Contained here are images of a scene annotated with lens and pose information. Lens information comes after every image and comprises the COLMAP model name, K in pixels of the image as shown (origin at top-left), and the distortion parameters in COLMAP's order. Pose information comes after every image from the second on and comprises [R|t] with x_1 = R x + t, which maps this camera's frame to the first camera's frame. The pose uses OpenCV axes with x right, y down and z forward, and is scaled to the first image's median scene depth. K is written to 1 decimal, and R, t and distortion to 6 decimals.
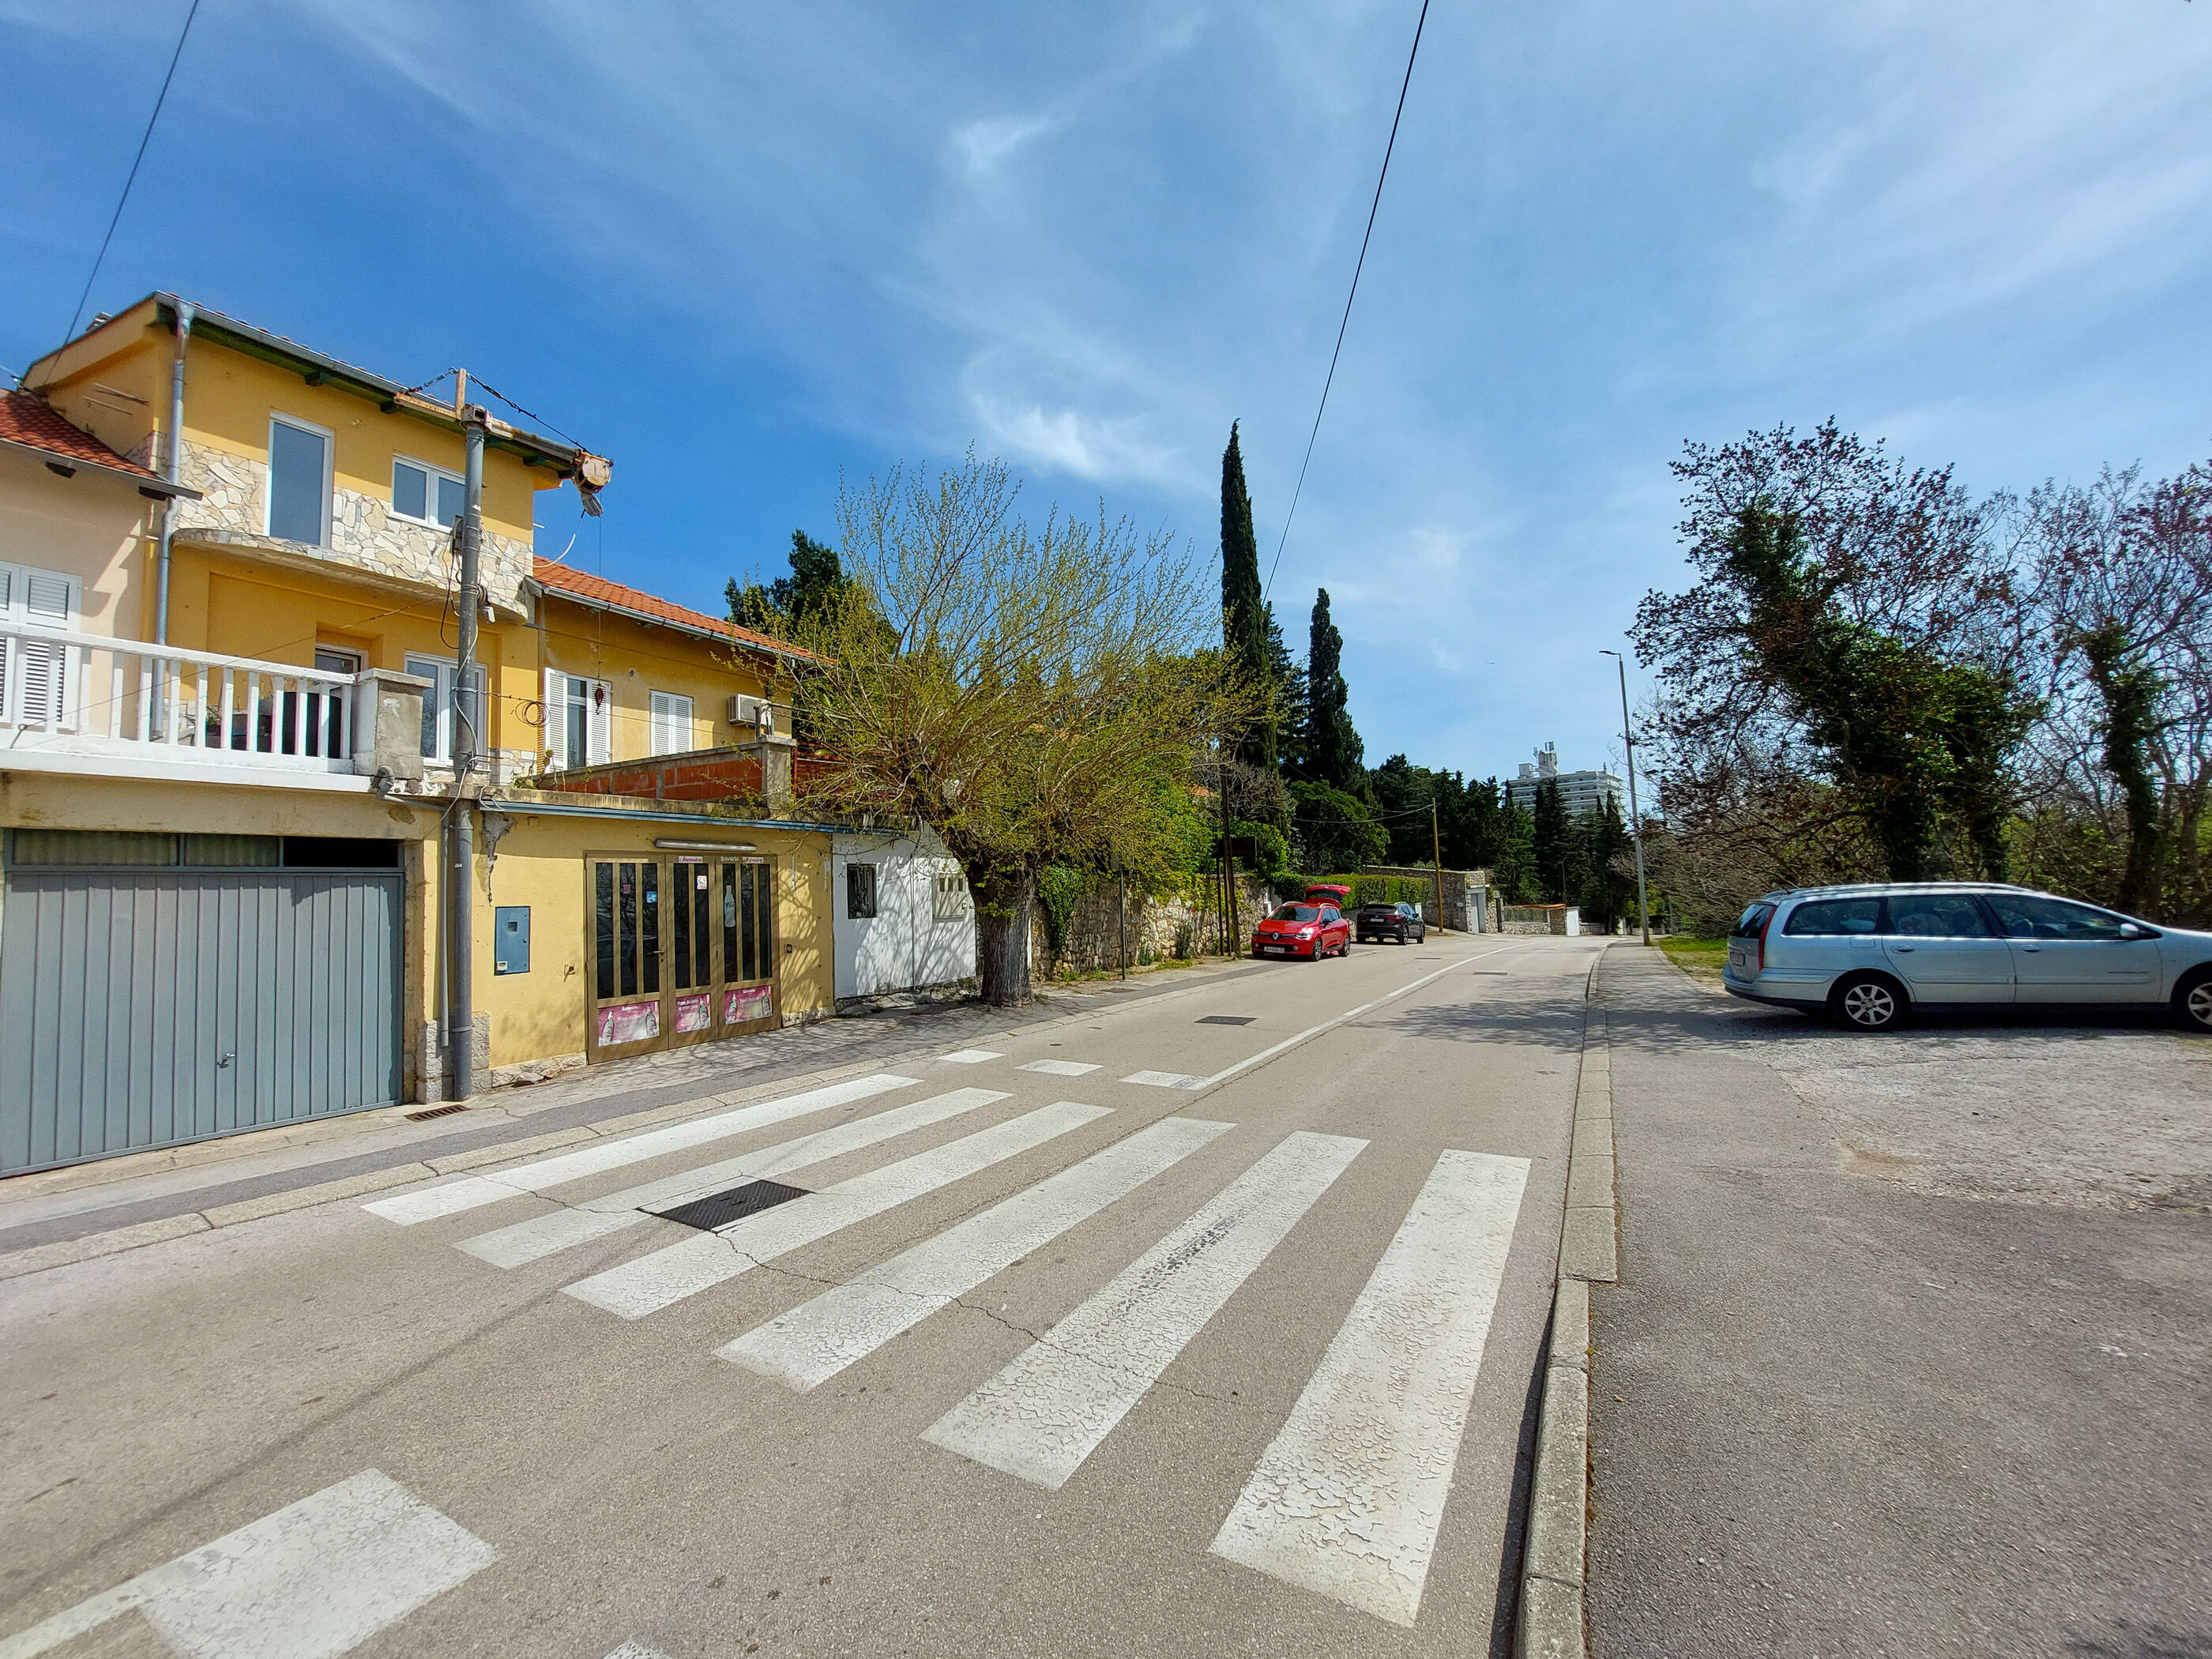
lens RADIAL K [[882.5, 0, 1106.0], [0, 882.5, 829.5], [0, 0, 1]] dist [-0.016033, 0.000390]
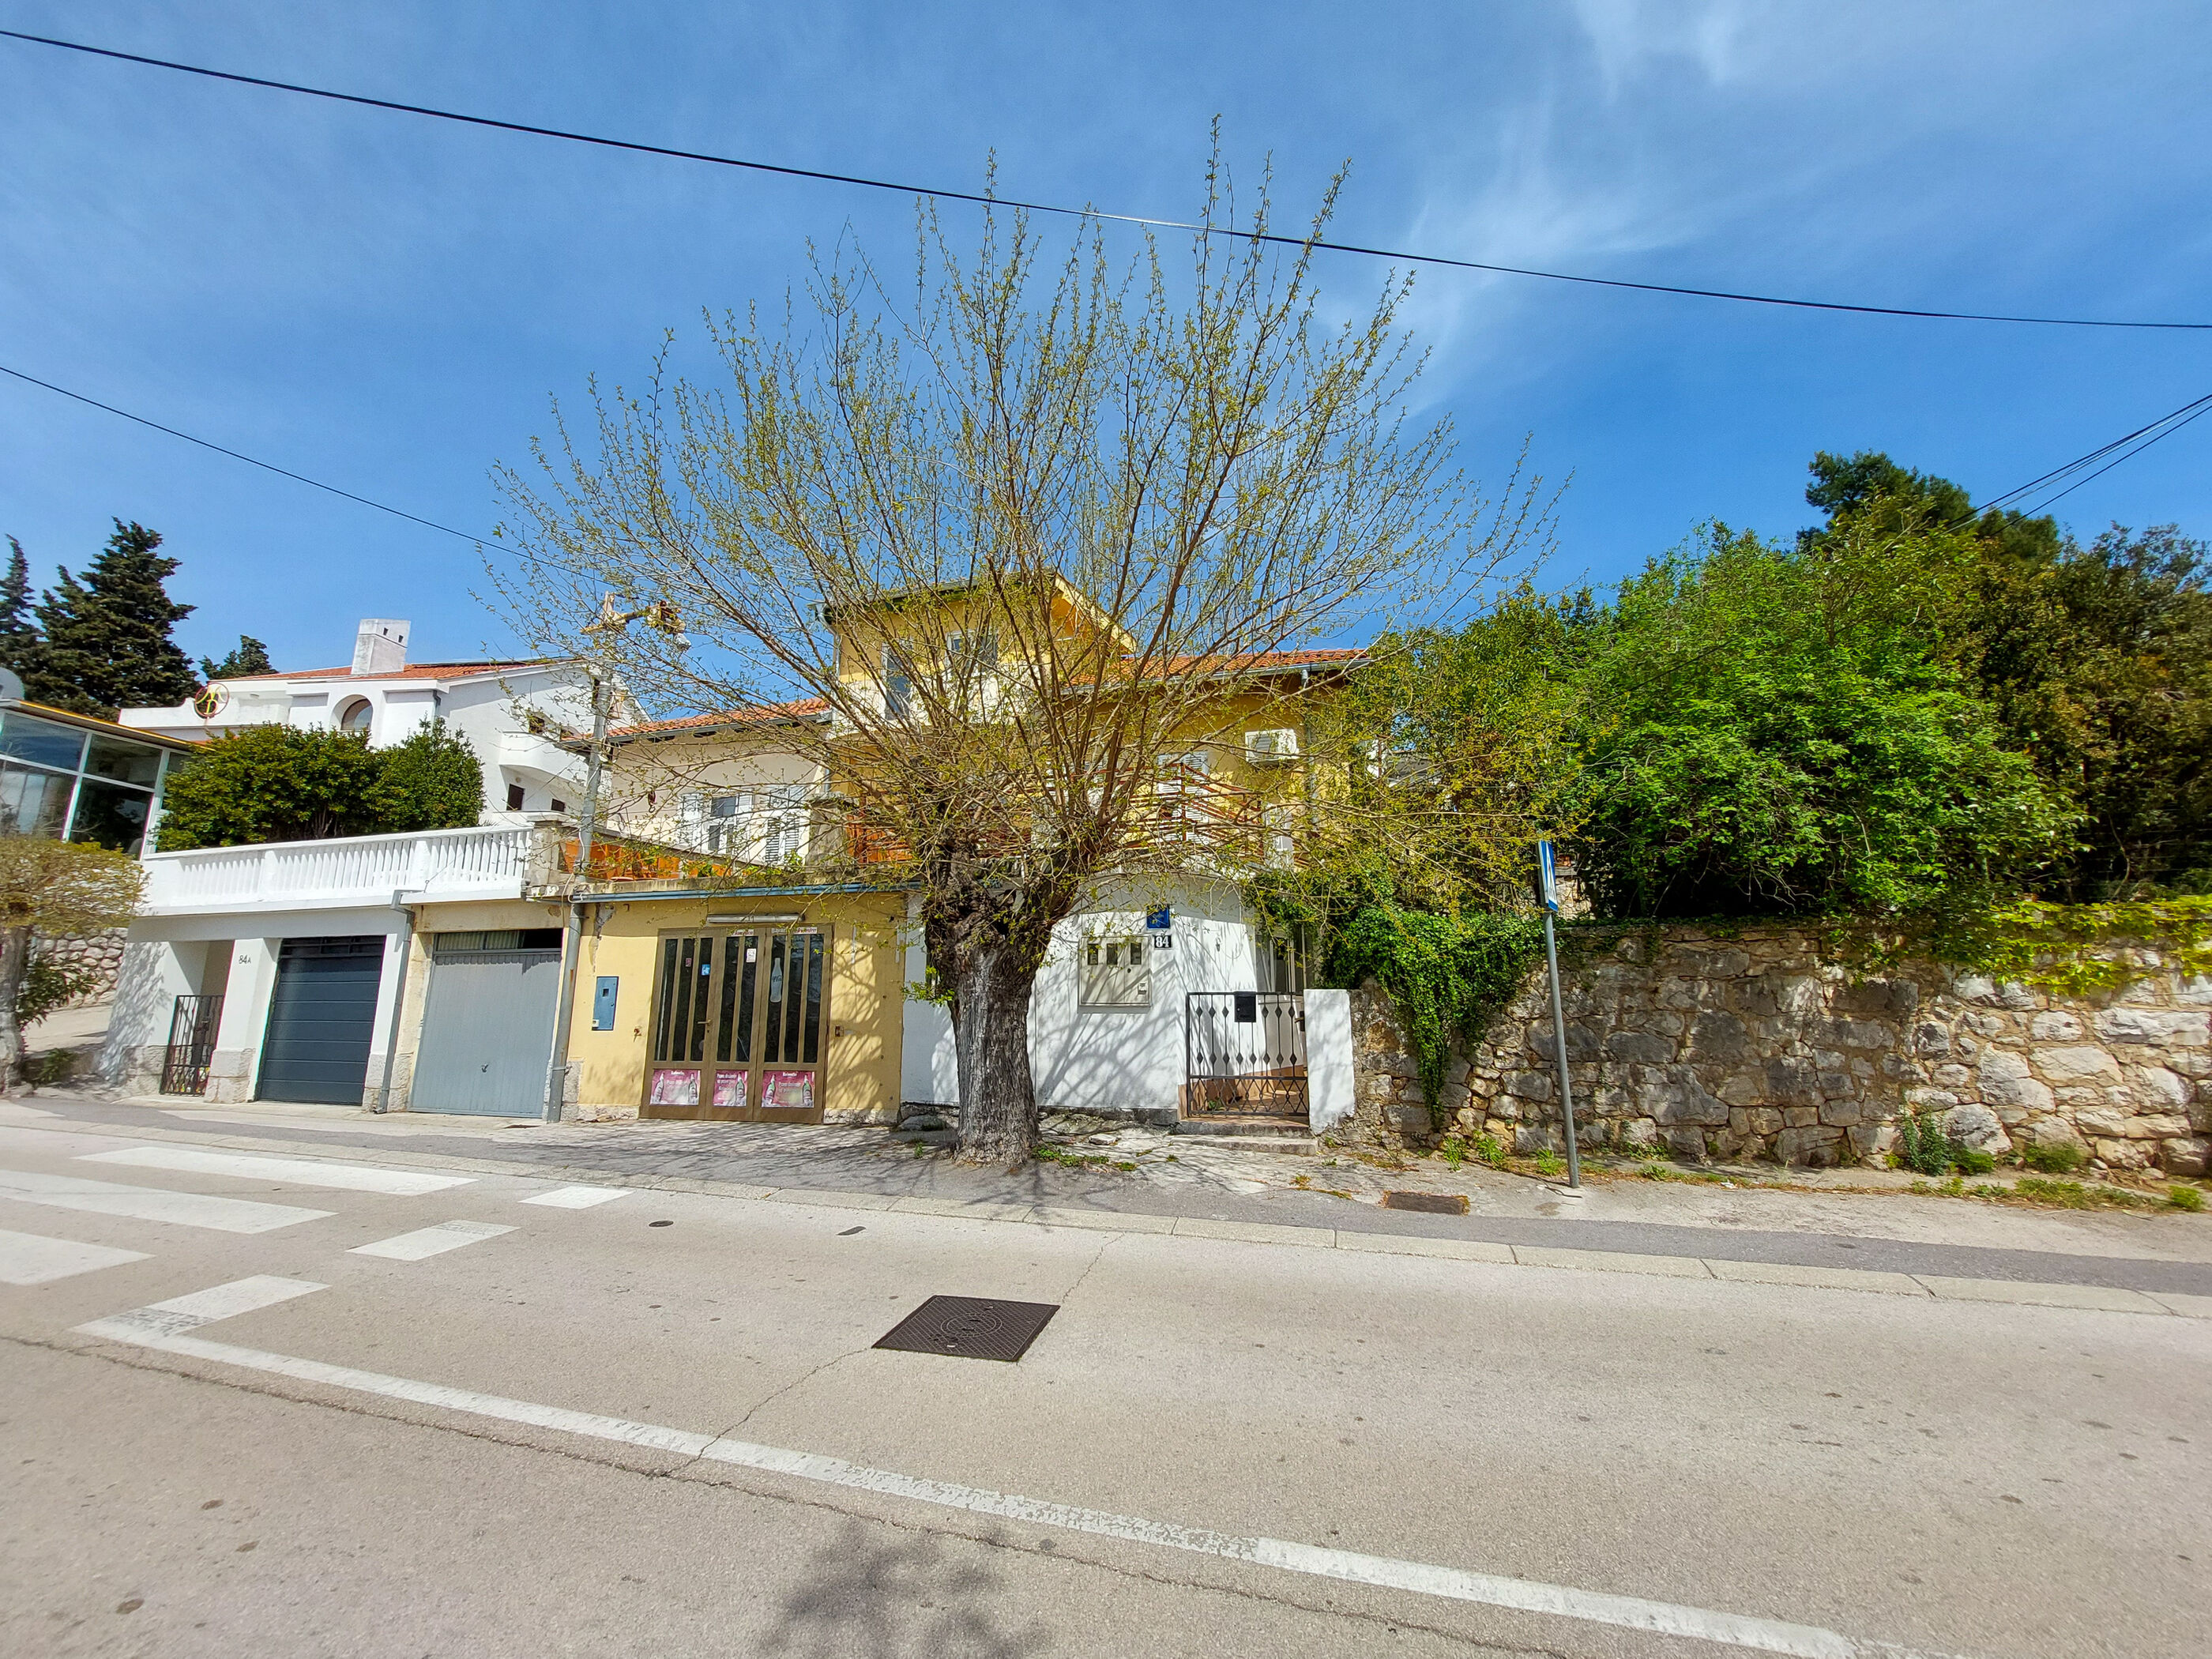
lens RADIAL K [[877.8, 0, 1101.1], [0, 877.8, 838.6], [0, 0, 1]] dist [-0.017030, -0.000356]
pose [[0.232387, -0.147853, -0.961320, 0.544631], [0.066368, 0.988485, -0.135988, 0.081445], [0.970356, -0.032199, 0.239524, 1.041205]]
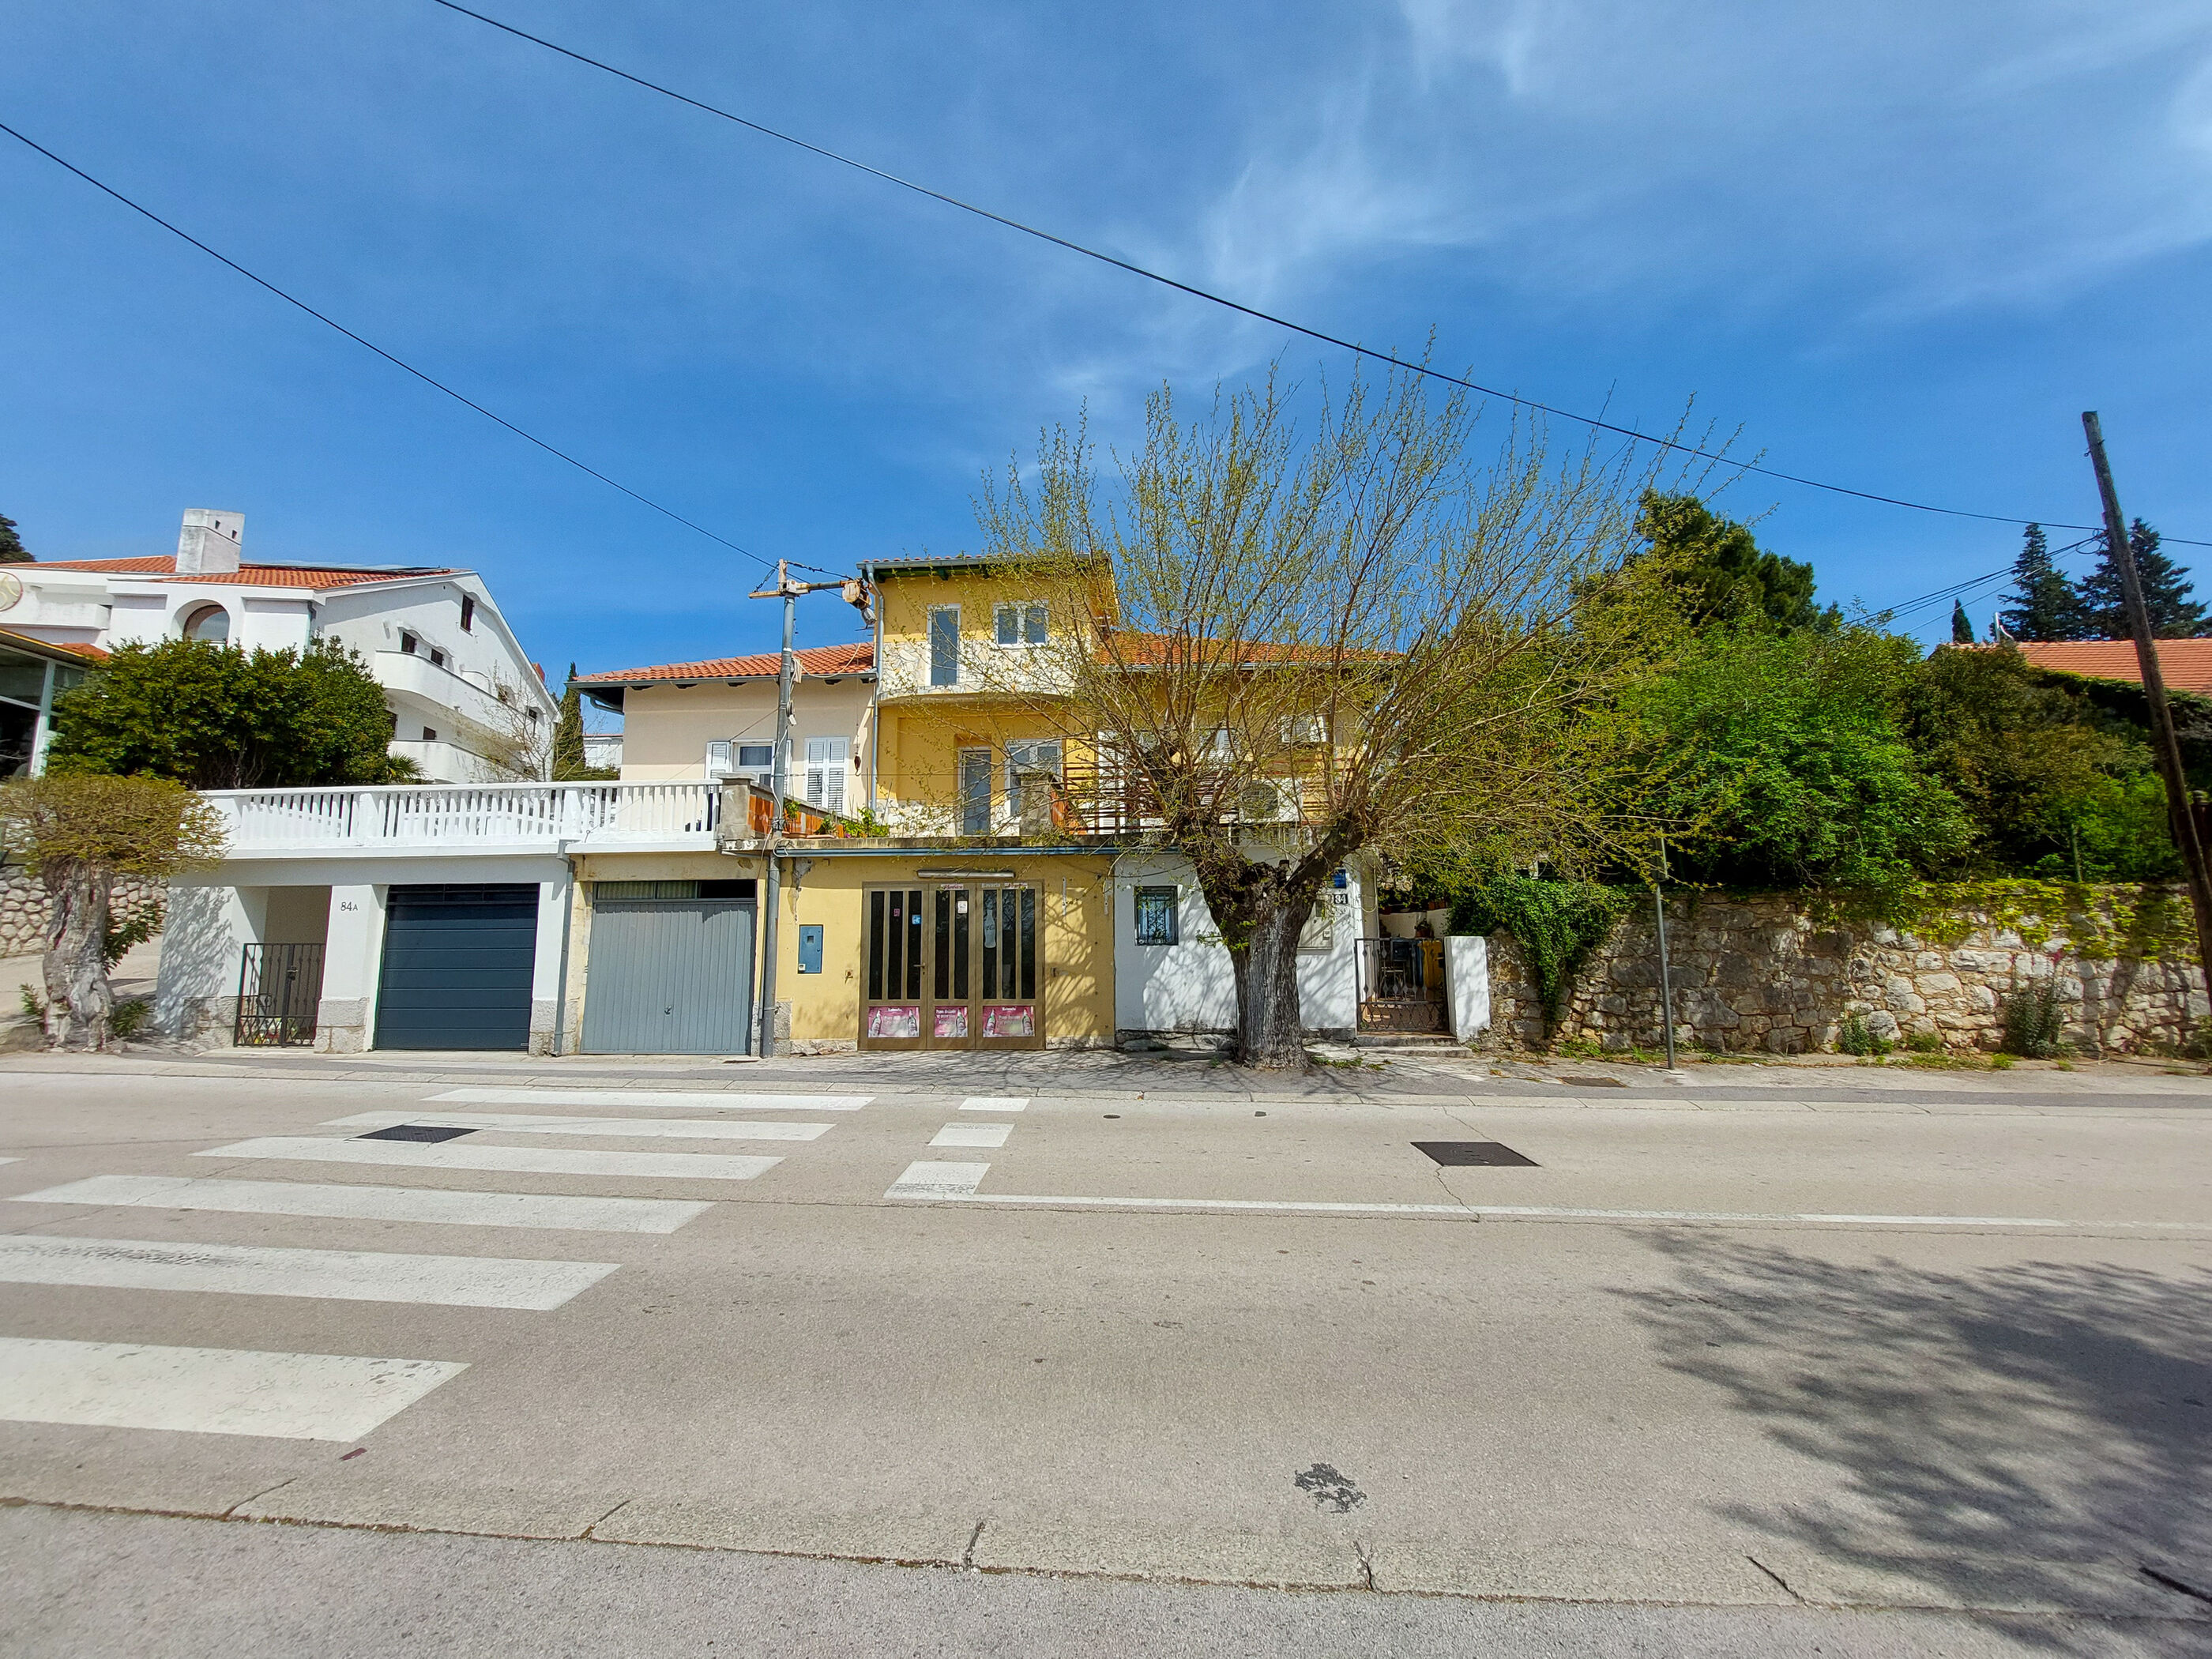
lens RADIAL K [[881.8, 0, 1087.0], [0, 881.8, 834.4], [0, 0, 1]] dist [-0.017863, -0.000728]
pose [[0.430009, -0.082575, -0.899040, 0.572326], [0.057499, 0.996292, -0.064006, 0.044075], [0.900992, -0.024171, 0.433162, 0.593655]]
